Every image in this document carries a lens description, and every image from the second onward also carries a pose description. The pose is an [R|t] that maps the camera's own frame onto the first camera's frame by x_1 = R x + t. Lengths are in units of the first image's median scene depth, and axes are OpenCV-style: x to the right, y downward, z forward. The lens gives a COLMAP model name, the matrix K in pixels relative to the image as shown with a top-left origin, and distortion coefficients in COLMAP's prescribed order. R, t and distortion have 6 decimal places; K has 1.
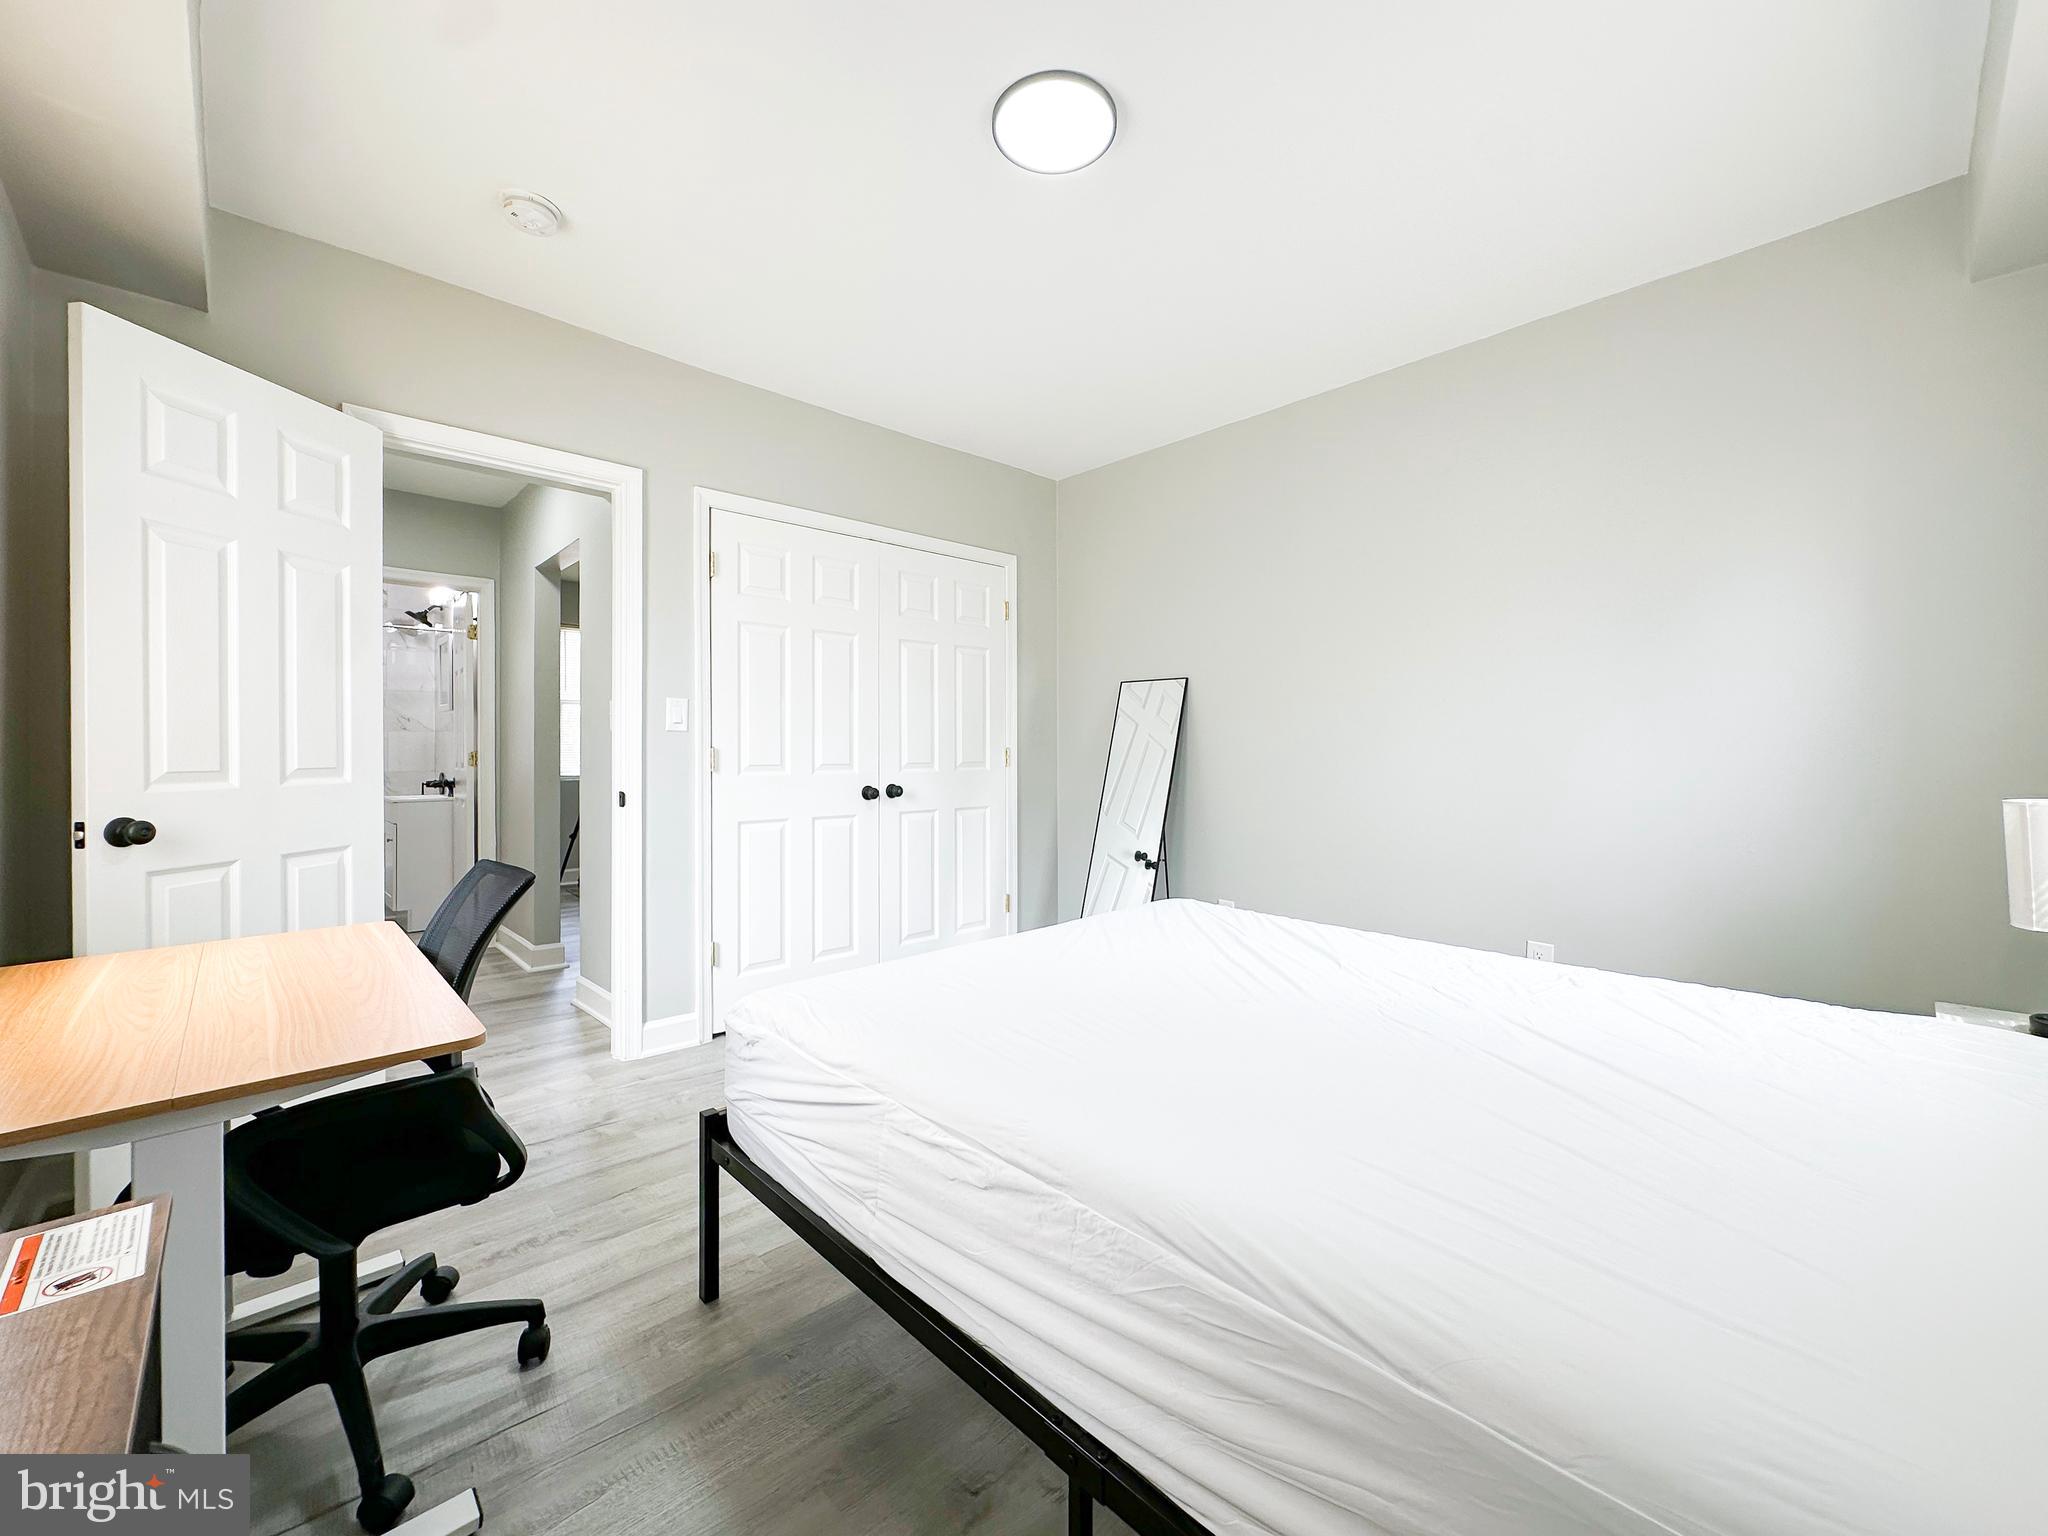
lens RADIAL K [[830.2, 0, 1020.6], [0, 830.2, 757.7], [0, 0, 1]] dist [-0.001942, 0.000951]
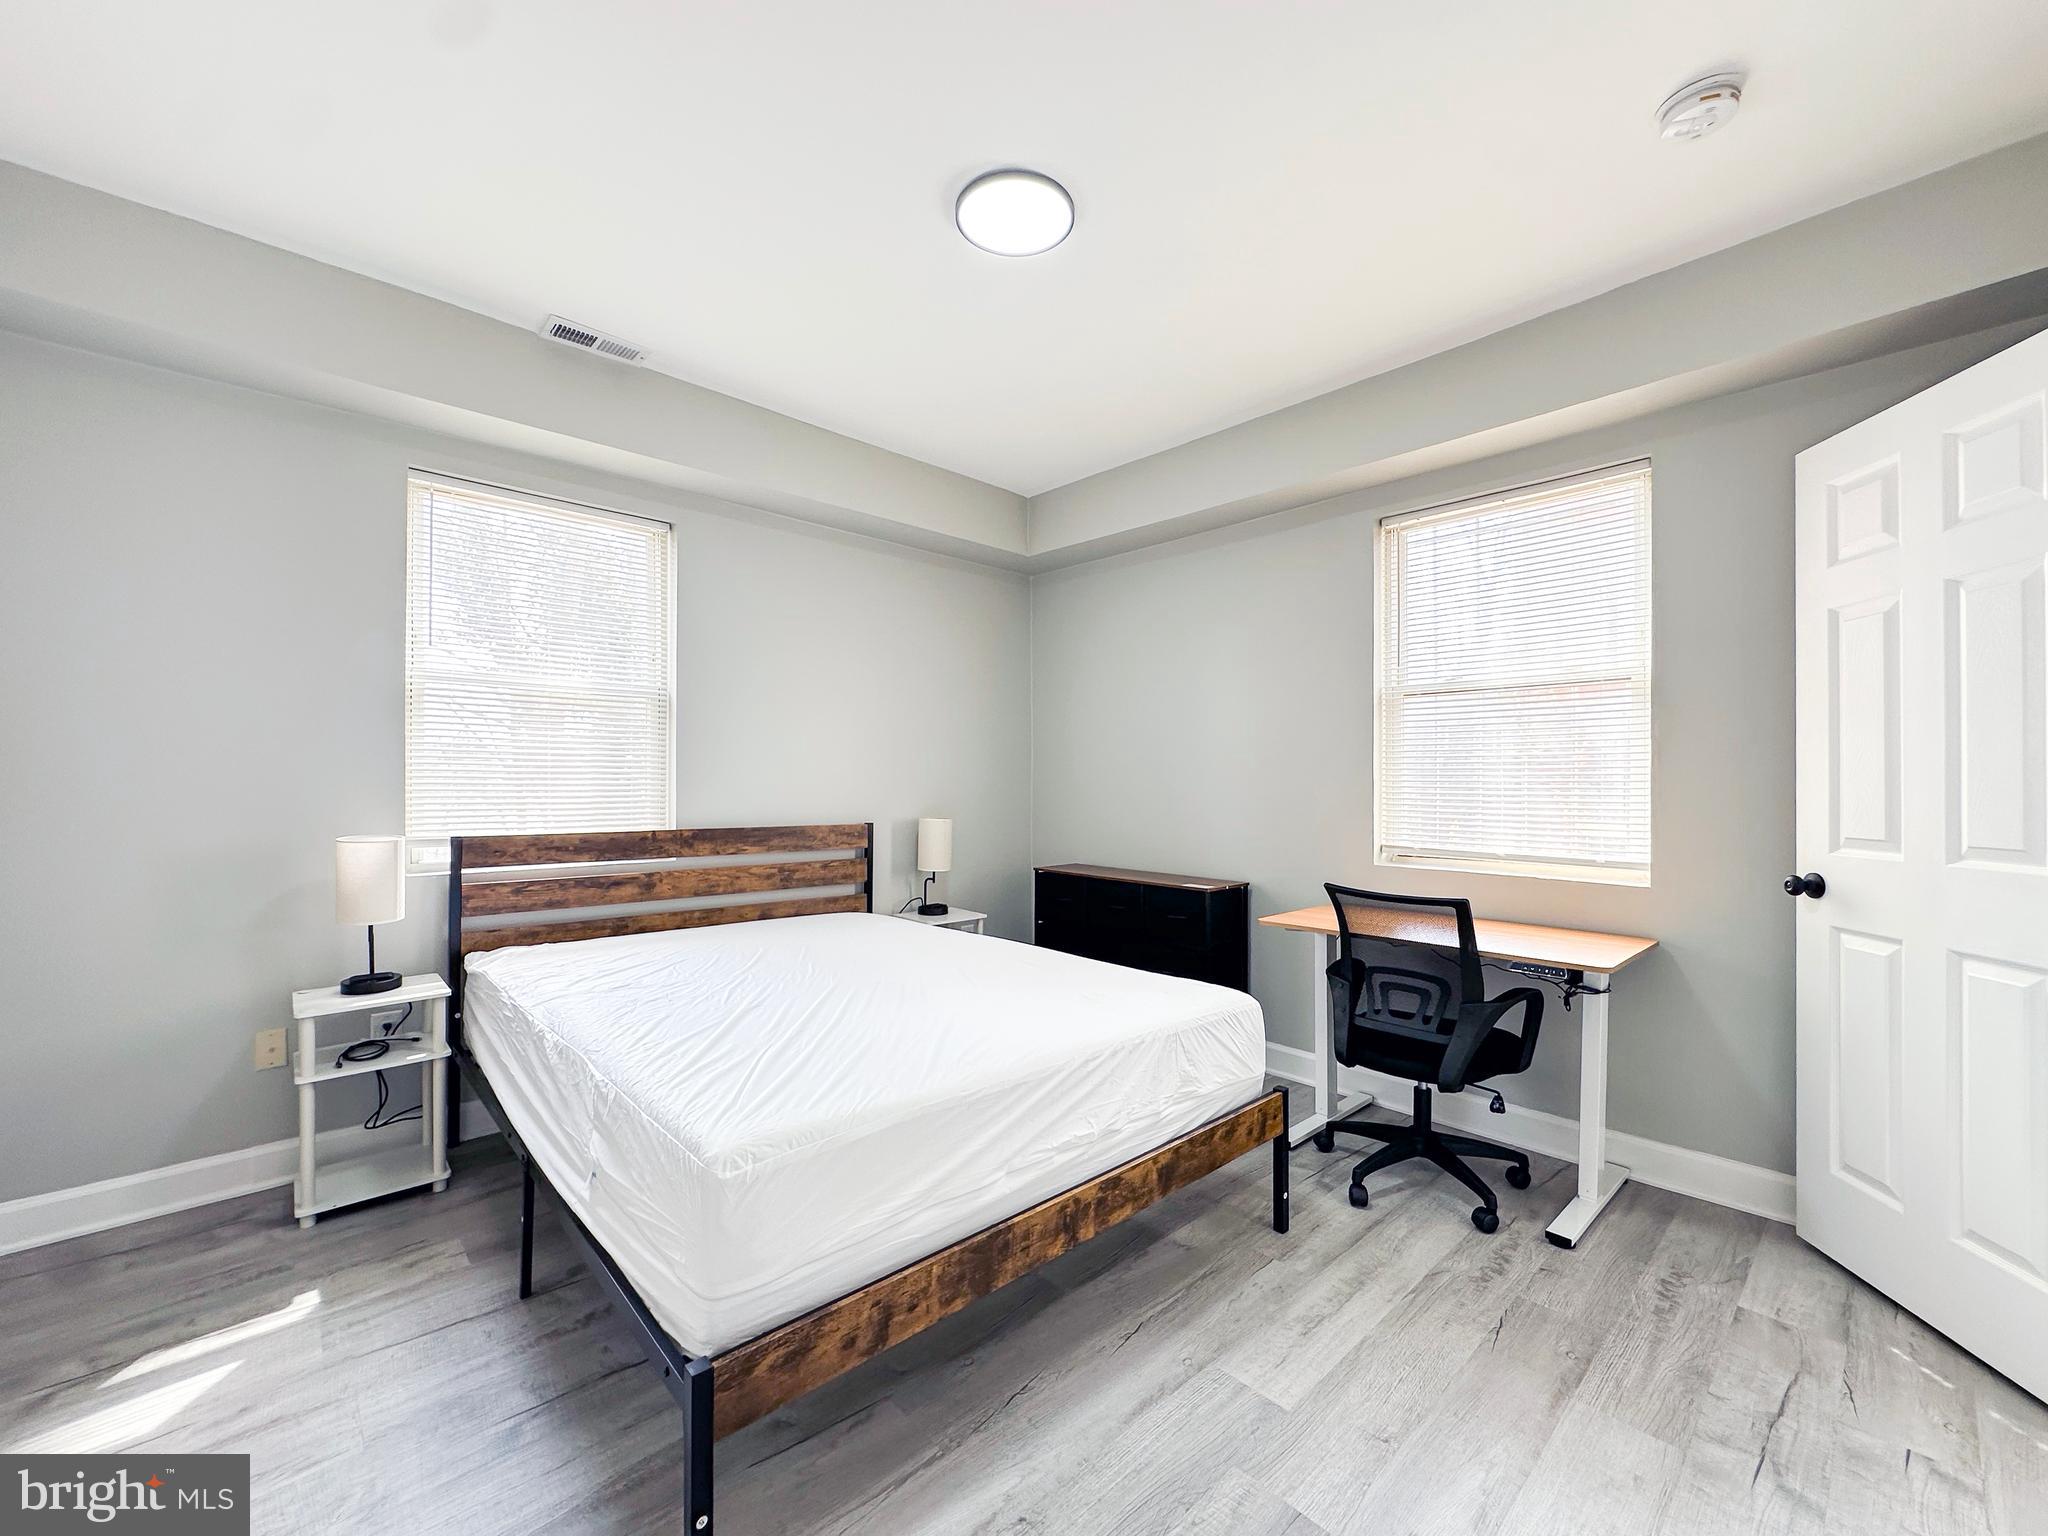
lens RADIAL K [[830.2, 0, 1028.7], [0, 830.2, 783.6], [0, 0, 1]] dist [-0.001942, 0.000951]
pose [[-0.999925, -0.009346, 0.007976, 0.013154], [-0.009244, 0.999876, 0.012765, -0.052478], [-0.008094, 0.012690, -0.999887, 1.968455]]
